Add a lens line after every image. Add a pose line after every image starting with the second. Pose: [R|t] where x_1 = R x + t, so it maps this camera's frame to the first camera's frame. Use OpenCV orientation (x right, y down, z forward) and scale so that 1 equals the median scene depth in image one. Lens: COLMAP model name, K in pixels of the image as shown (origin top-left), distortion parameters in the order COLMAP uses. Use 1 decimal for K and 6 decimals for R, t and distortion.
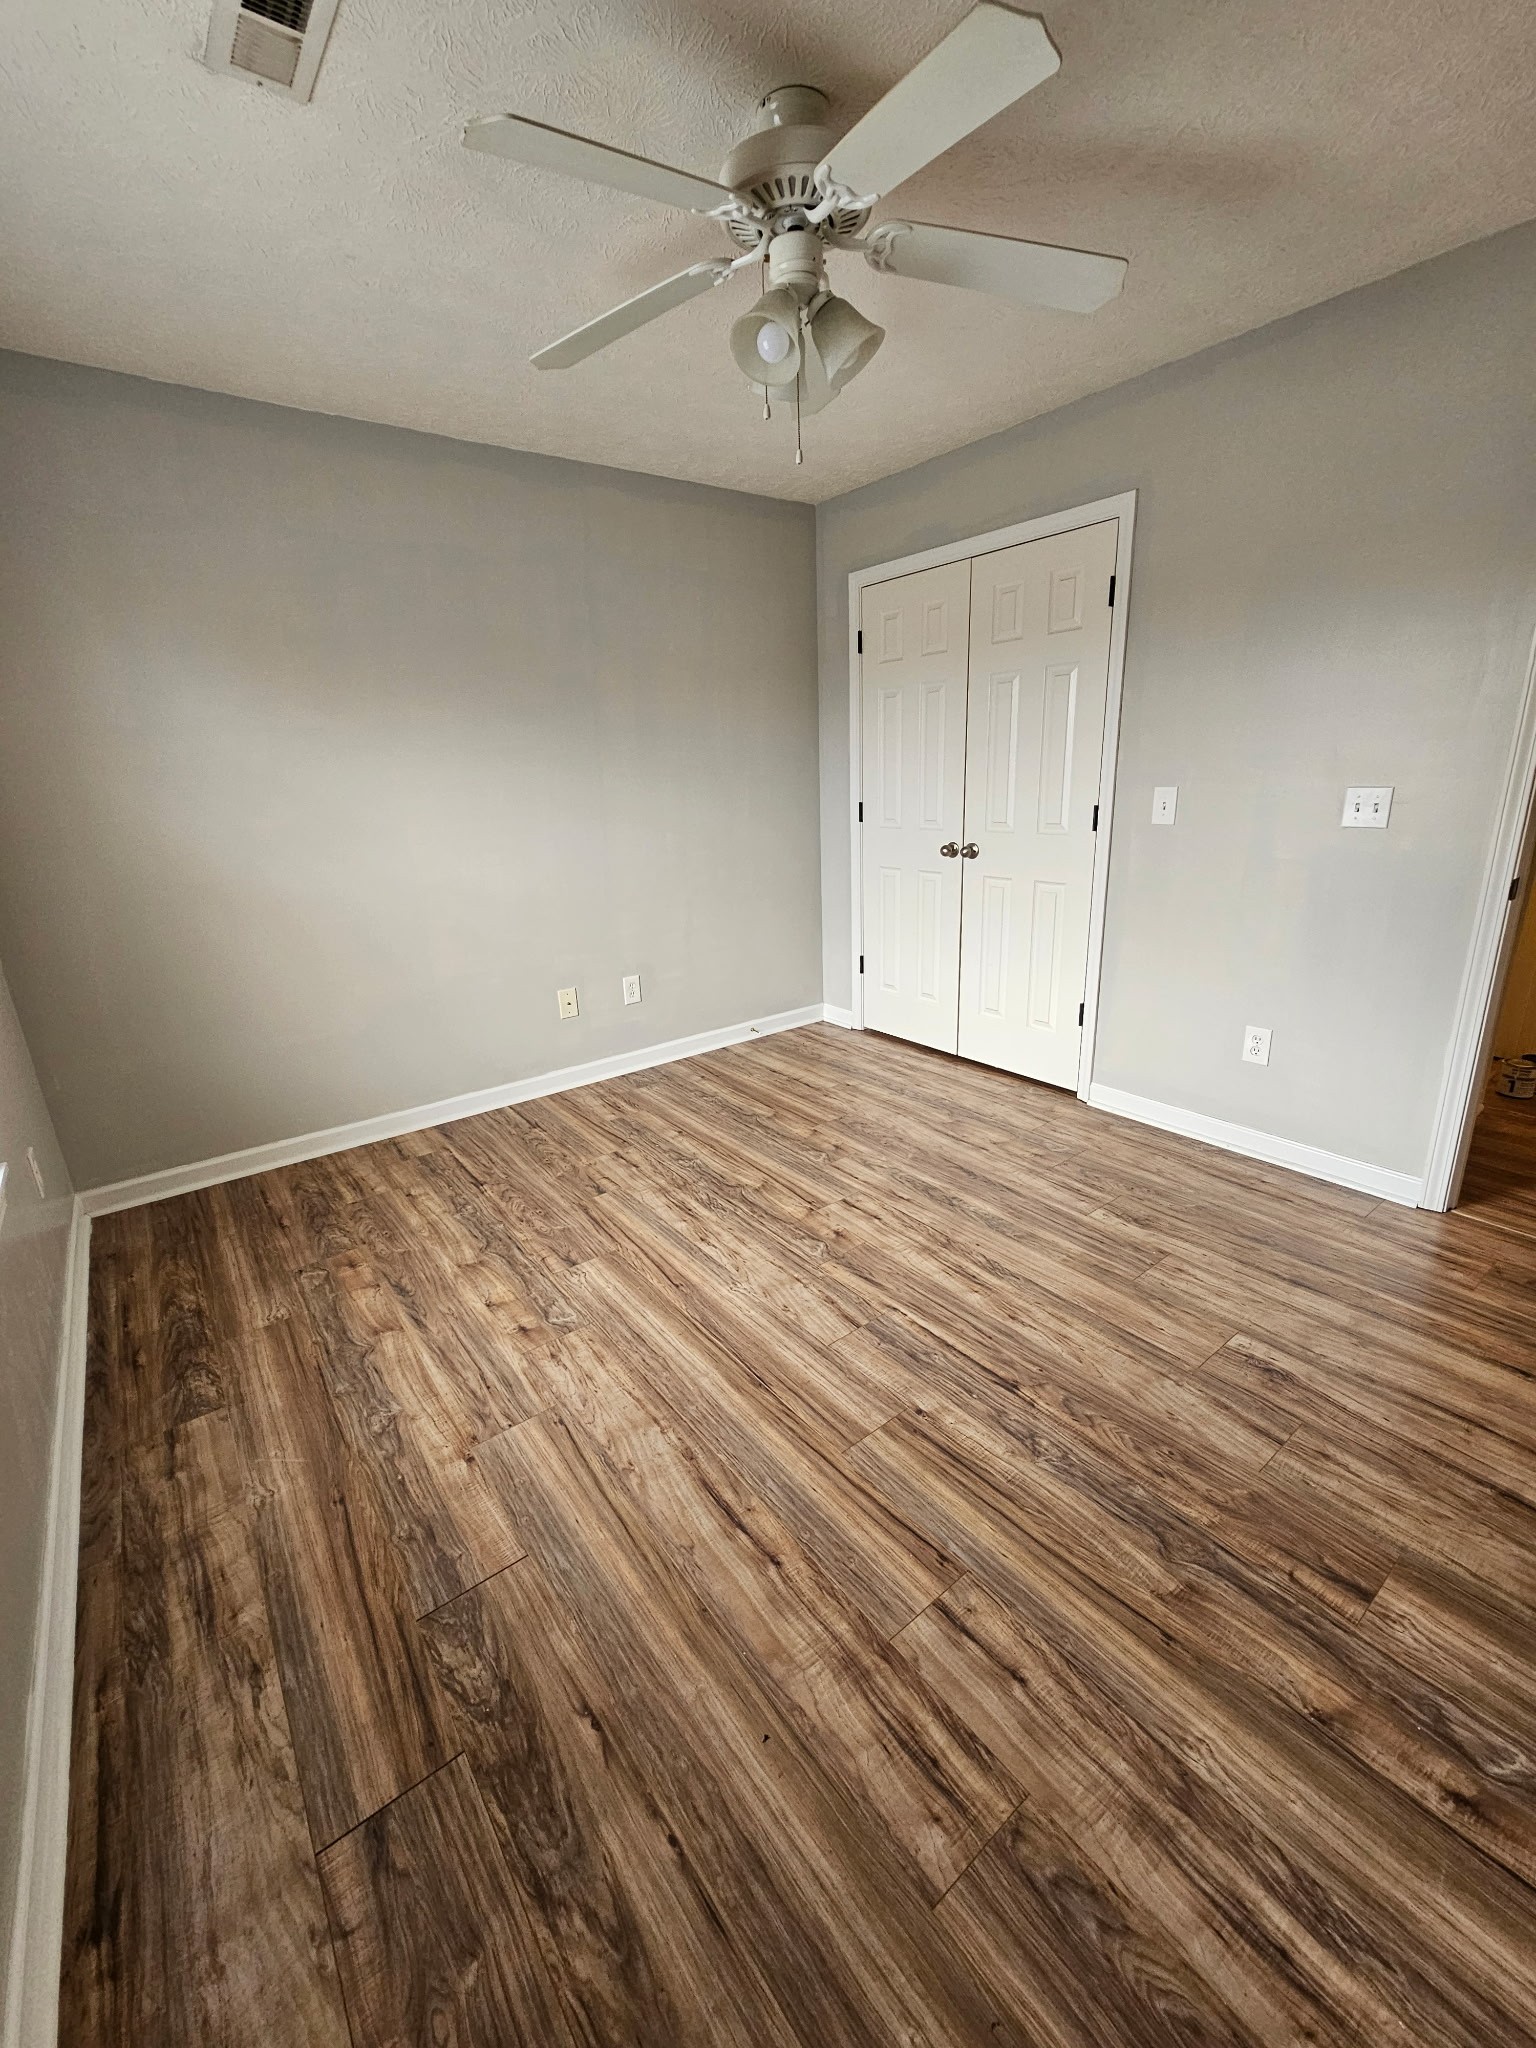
lens RADIAL K [[837.0, 0, 764.1], [0, 837.0, 1030.0], [0, 0, 1]] dist [0.002638, 0.000126]
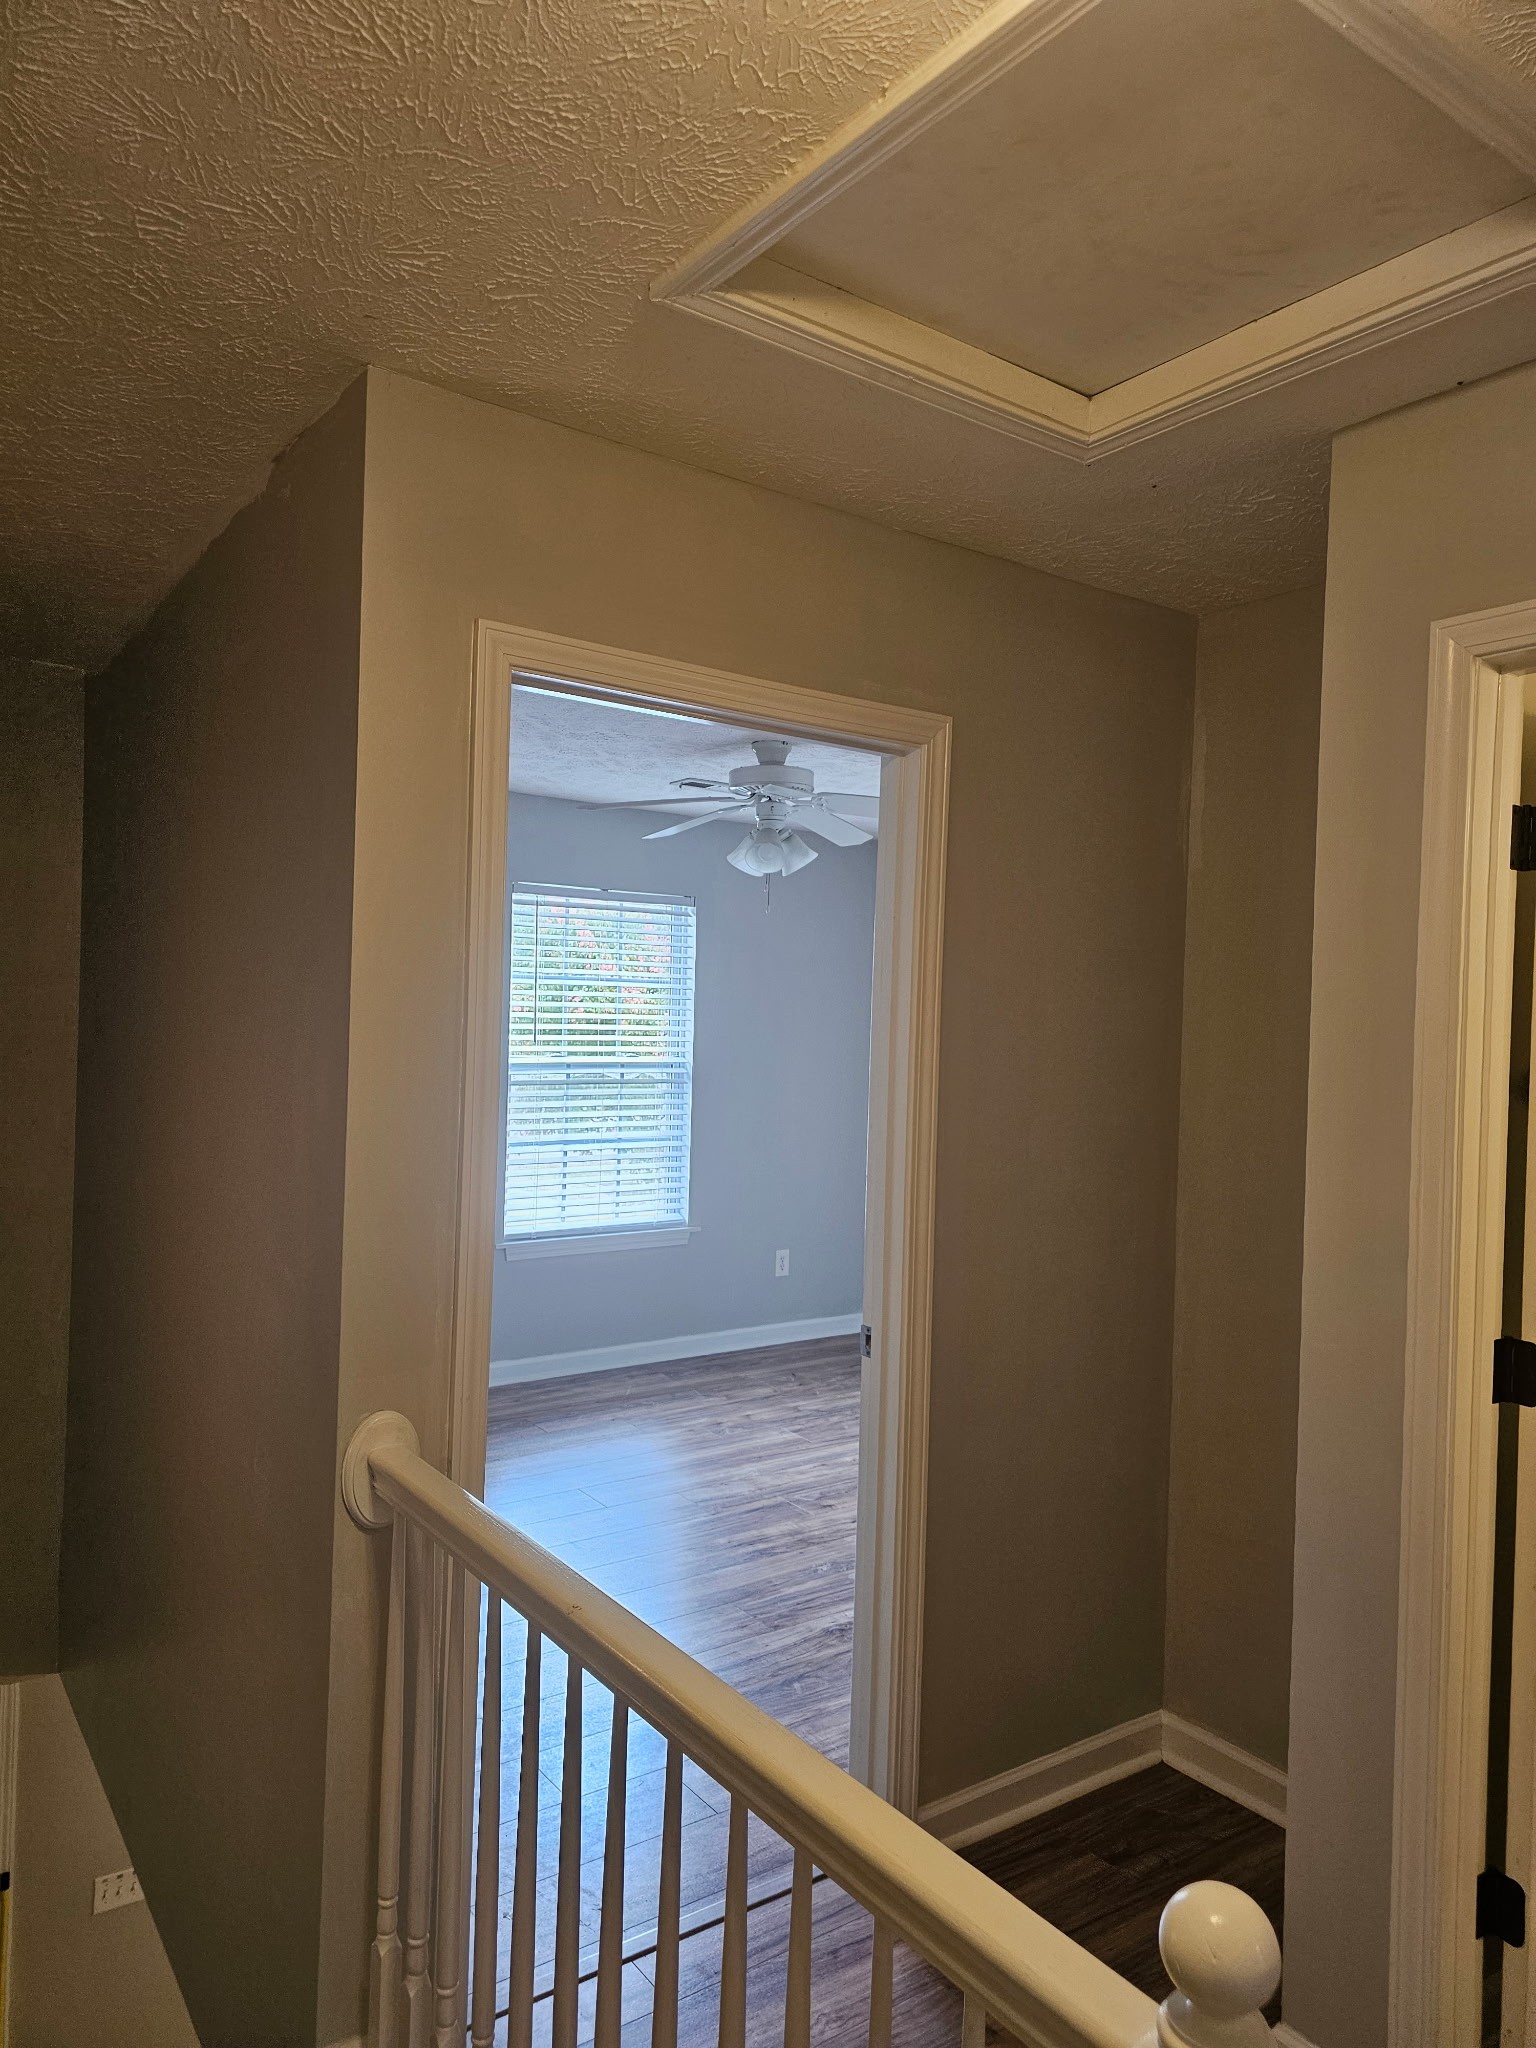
lens RADIAL K [[1367.9, 0, 769.6], [0, 1367.9, 1019.6], [0, 0, 1]] dist [0.002860, 0.000219]
pose [[-0.024224, 0.044465, -0.998717, 2.118916], [-0.331690, 0.942063, 0.049987, -0.479637], [0.943077, 0.332475, -0.008072, 0.842438]]
